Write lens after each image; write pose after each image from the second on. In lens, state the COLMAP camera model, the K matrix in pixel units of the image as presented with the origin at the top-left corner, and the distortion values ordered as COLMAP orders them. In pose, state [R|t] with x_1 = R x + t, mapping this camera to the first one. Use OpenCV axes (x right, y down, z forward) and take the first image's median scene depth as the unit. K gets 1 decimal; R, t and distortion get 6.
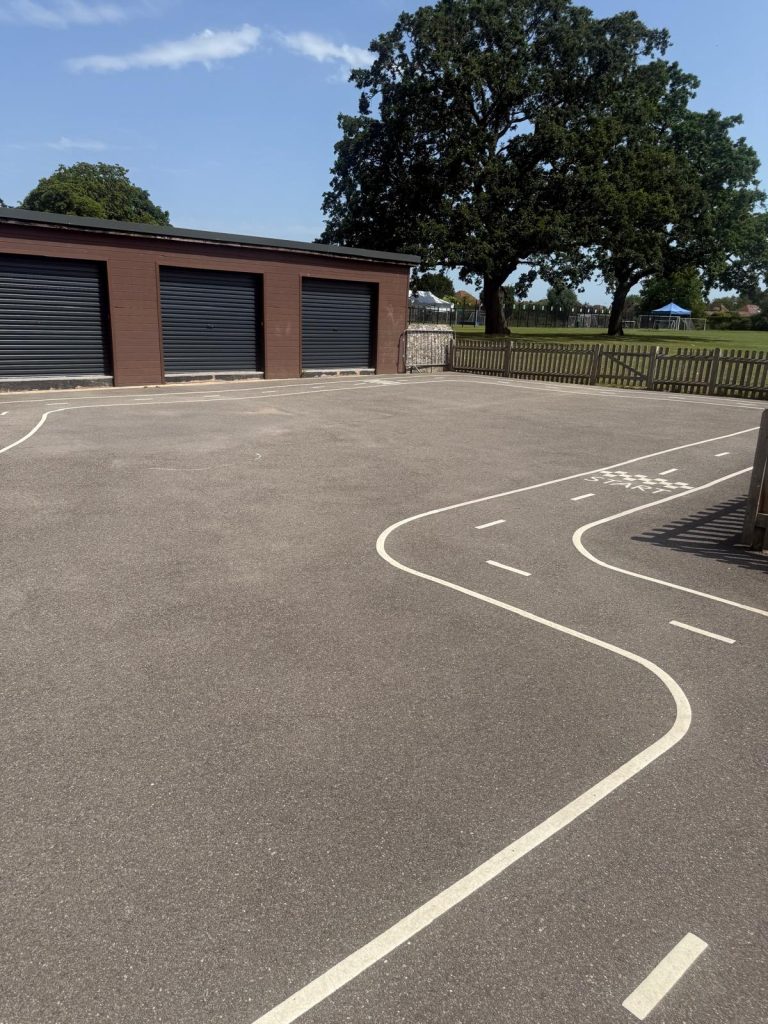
lens RADIAL K [[723.8, 0, 376.5], [0, 723.8, 521.1], [0, 0, 1]] dist [0.056200, -0.071744]
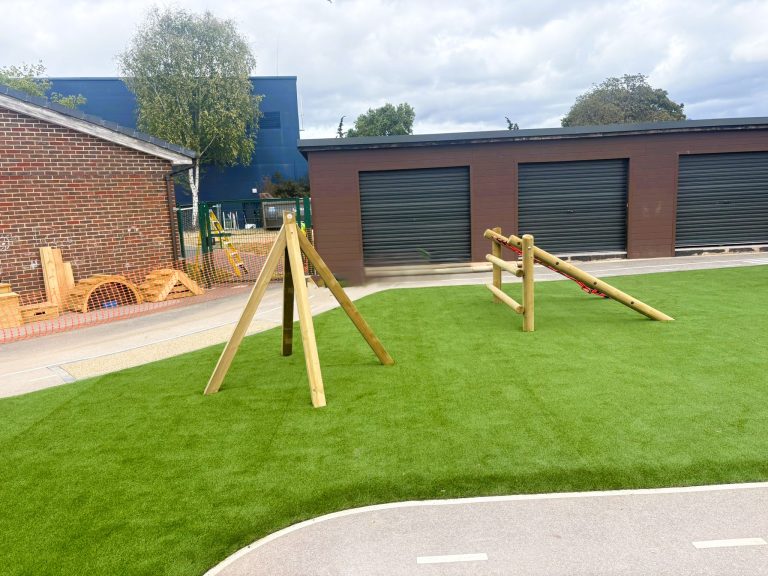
lens RADIAL K [[578.2, 0, 385.6], [0, 578.2, 294.8], [0, 0, 1]] dist [0.043839, -0.042857]
pose [[0.726780, 0.048355, -0.685166, 0.065585], [-0.118131, 0.991455, -0.055334, -0.027049], [0.676636, 0.121155, 0.726282, 0.085338]]
